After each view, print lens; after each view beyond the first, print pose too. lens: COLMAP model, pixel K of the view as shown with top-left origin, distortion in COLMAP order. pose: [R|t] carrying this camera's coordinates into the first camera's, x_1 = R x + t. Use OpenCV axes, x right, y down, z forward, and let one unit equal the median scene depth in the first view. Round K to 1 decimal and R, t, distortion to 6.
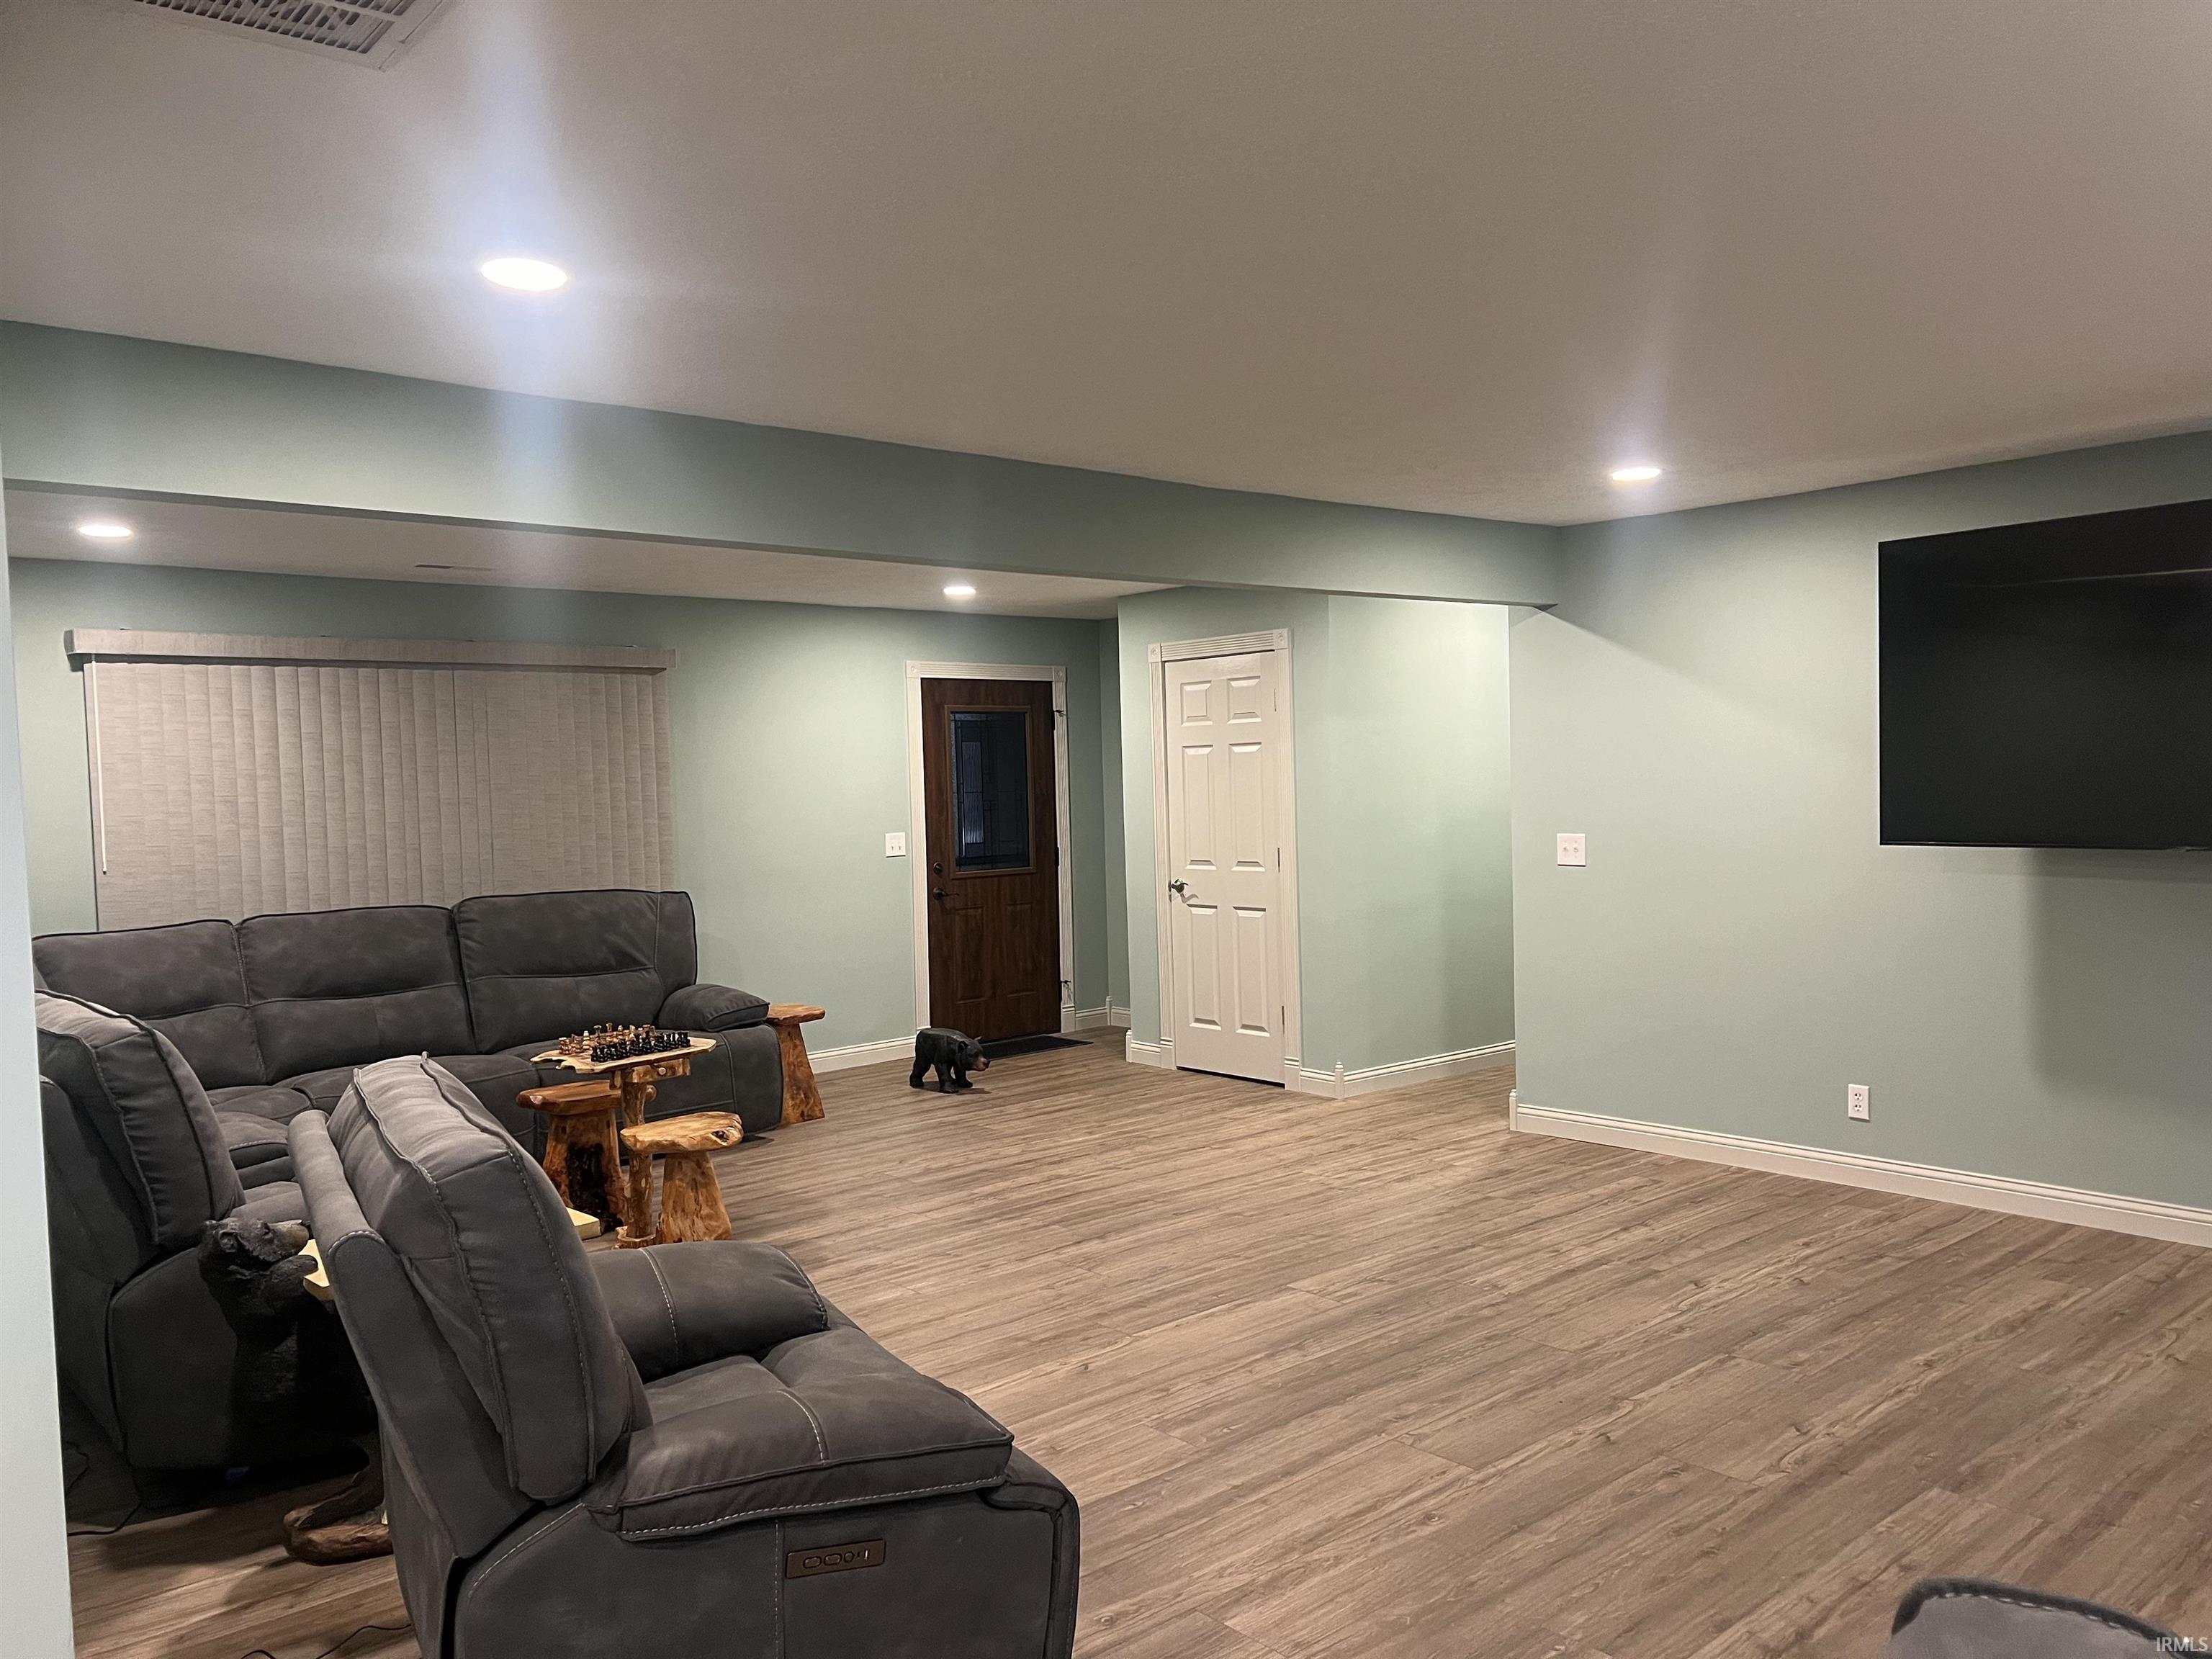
lens RADIAL K [[1654.2, 0, 1112.4], [0, 1654.2, 846.6], [0, 0, 1]] dist [0.105693, -0.136564]
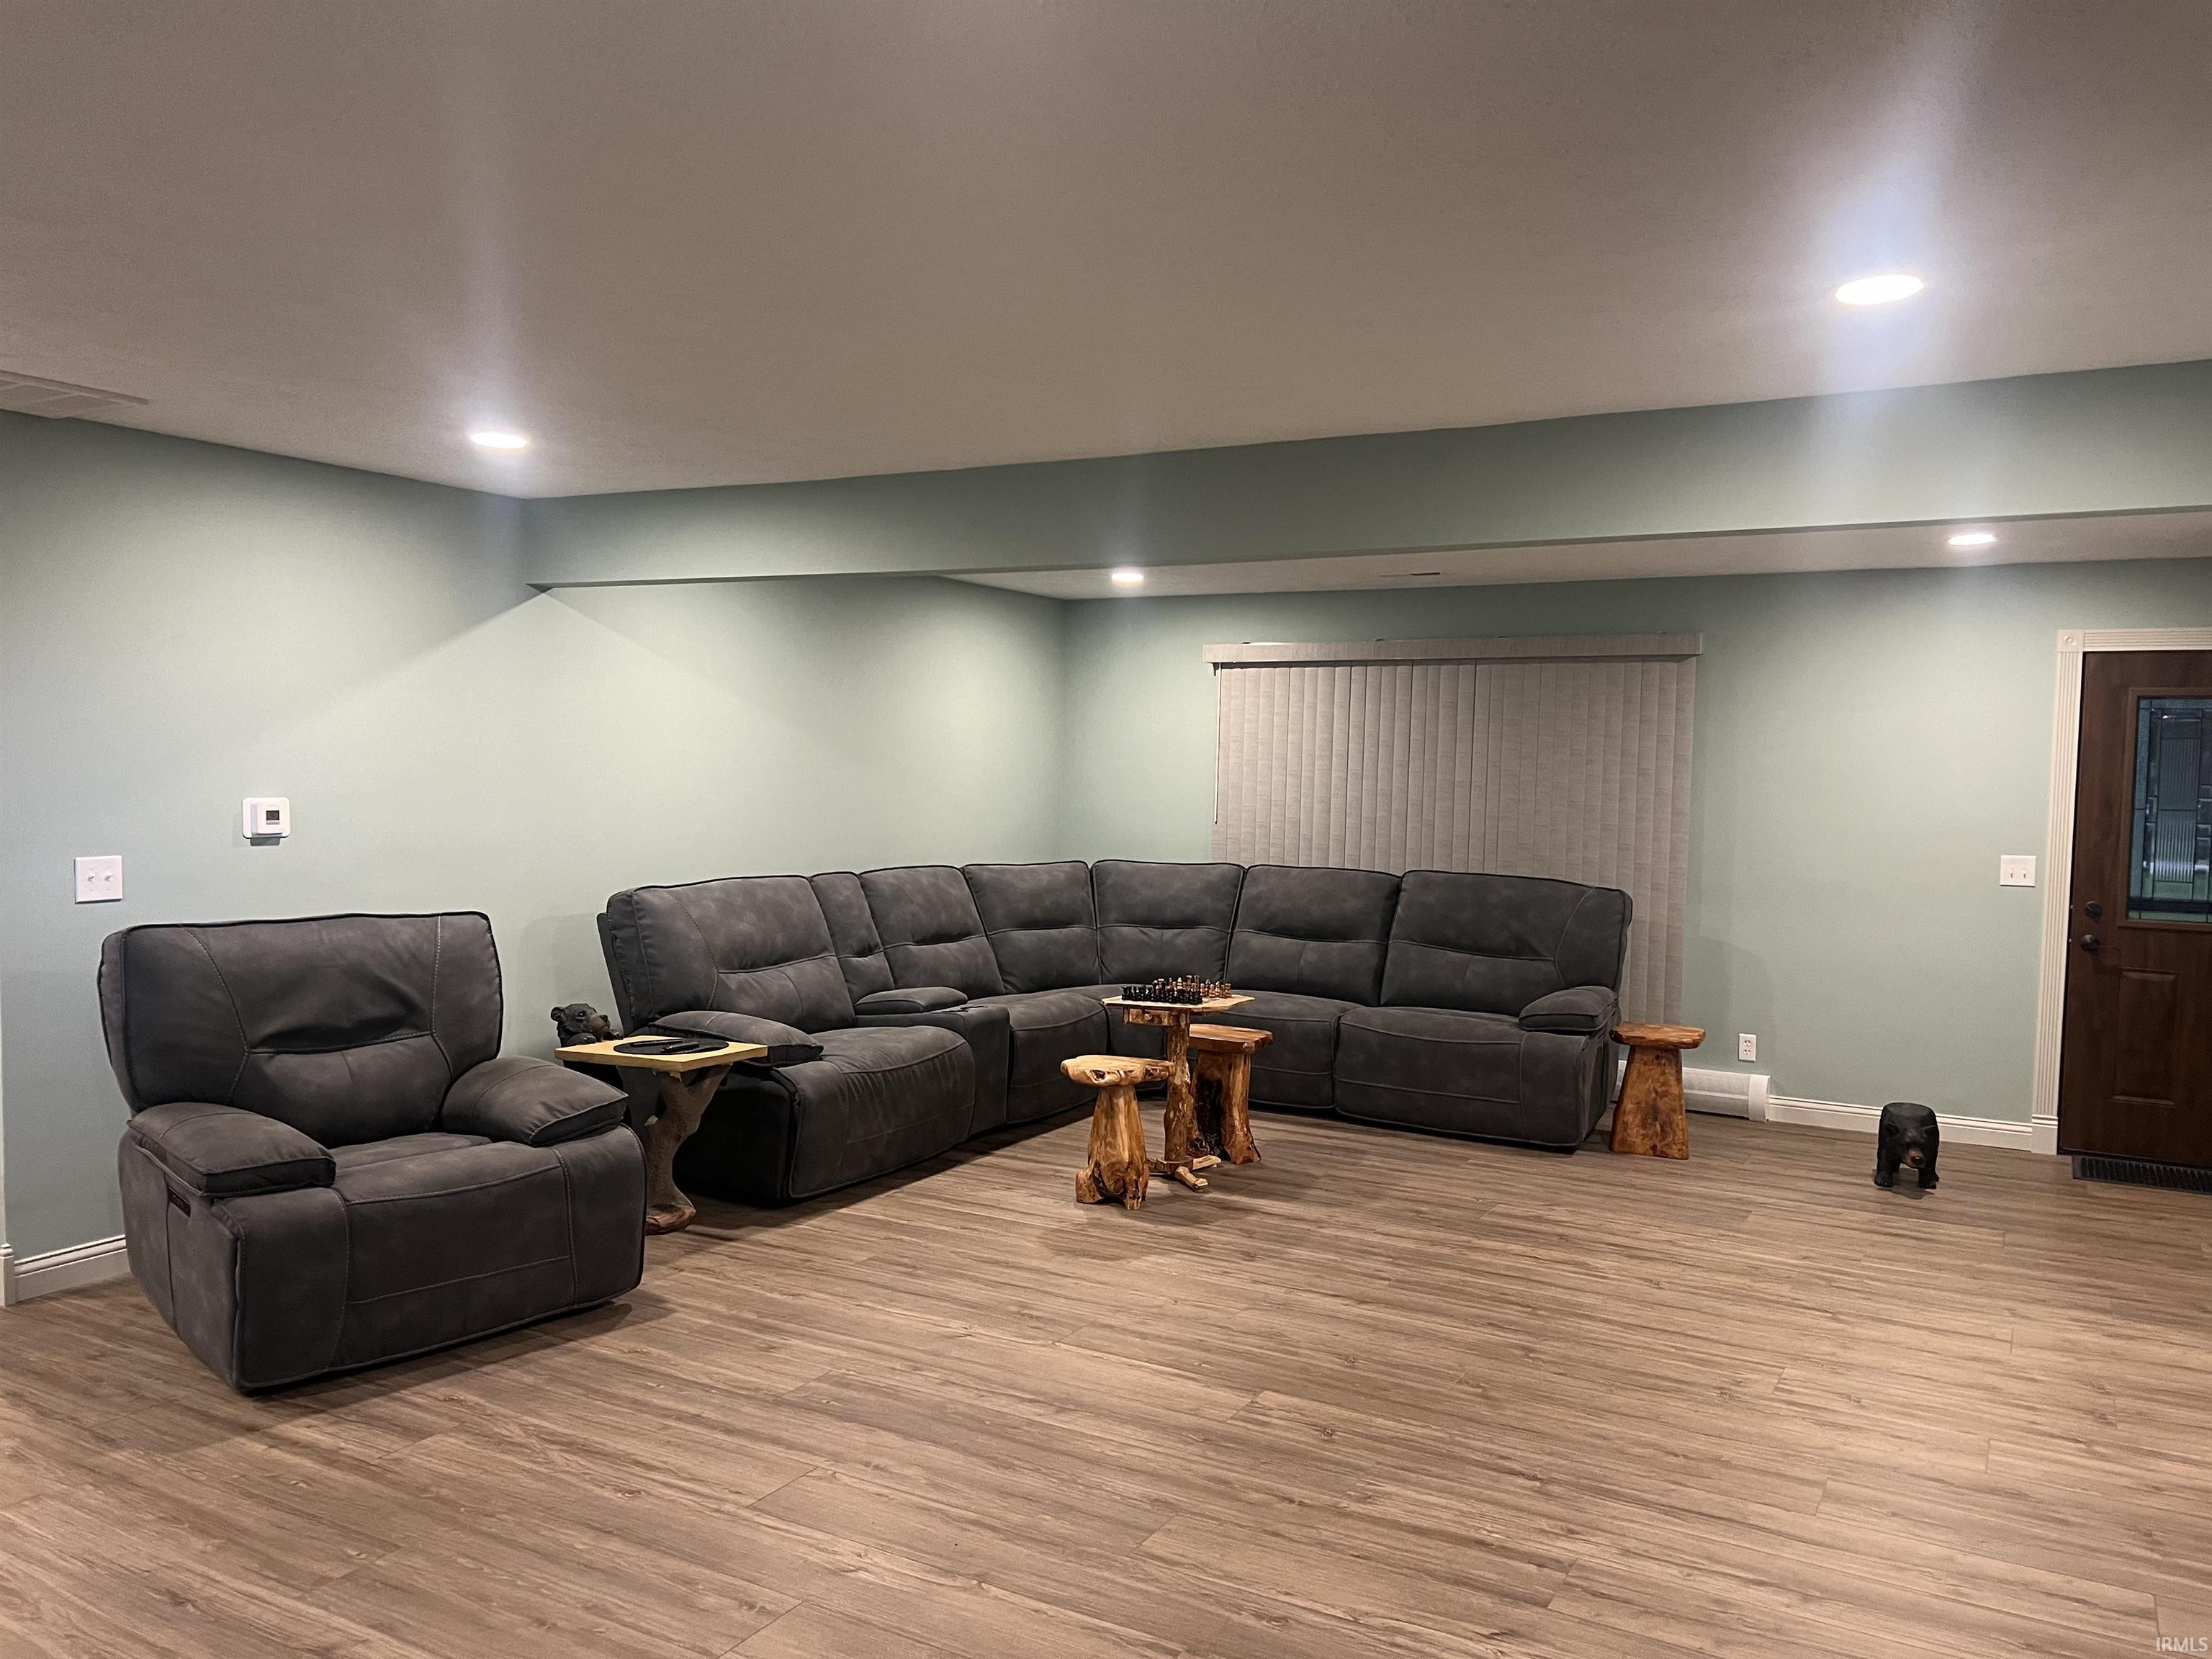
lens RADIAL K [[1654.2, 0, 1112.4], [0, 1654.2, 846.6], [0, 0, 1]] dist [0.105693, -0.136564]
pose [[0.330670, 0.082634, -0.940122, 0.695092], [-0.071811, 0.995474, 0.062241, -0.046507], [0.941010, 0.046930, 0.335108, 0.517391]]
